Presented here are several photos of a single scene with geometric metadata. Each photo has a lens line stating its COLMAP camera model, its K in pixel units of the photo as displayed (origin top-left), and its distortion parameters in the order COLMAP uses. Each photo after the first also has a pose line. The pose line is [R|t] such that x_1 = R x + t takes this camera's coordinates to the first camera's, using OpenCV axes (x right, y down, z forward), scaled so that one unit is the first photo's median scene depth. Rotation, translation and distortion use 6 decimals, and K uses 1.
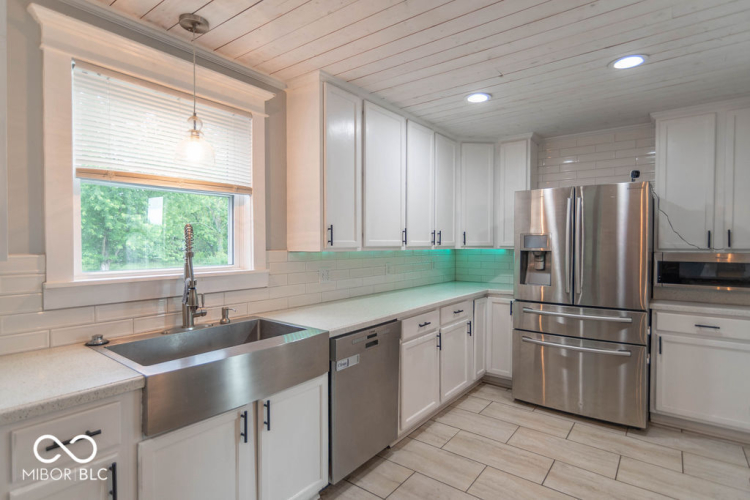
lens RADIAL K [[385.9, 0, 356.8], [0, 385.9, 250.0], [0, 0, 1]] dist [0.001284, 0.001655]
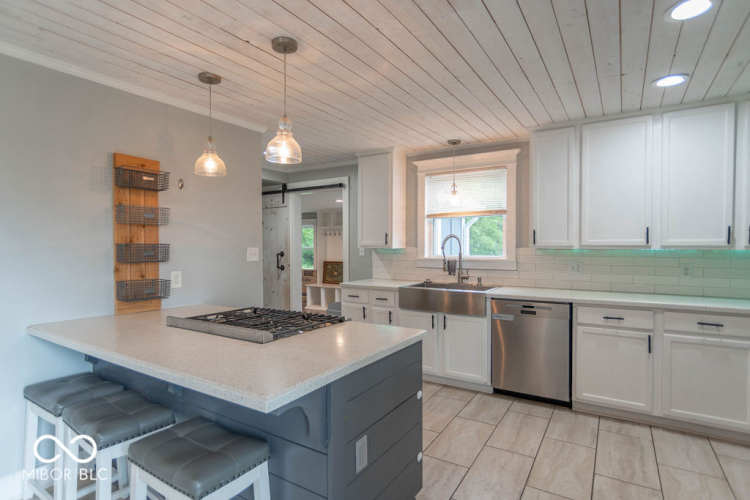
lens RADIAL K [[385.9, 0, 406.0], [0, 385.9, 246.1], [0, 0, 1]] dist [0.001284, 0.001655]
pose [[0.172122, 0.000263, -0.985076, 1.185843], [-0.020842, 0.999777, -0.003375, 0.009592], [0.984855, 0.021112, 0.172089, 0.260072]]
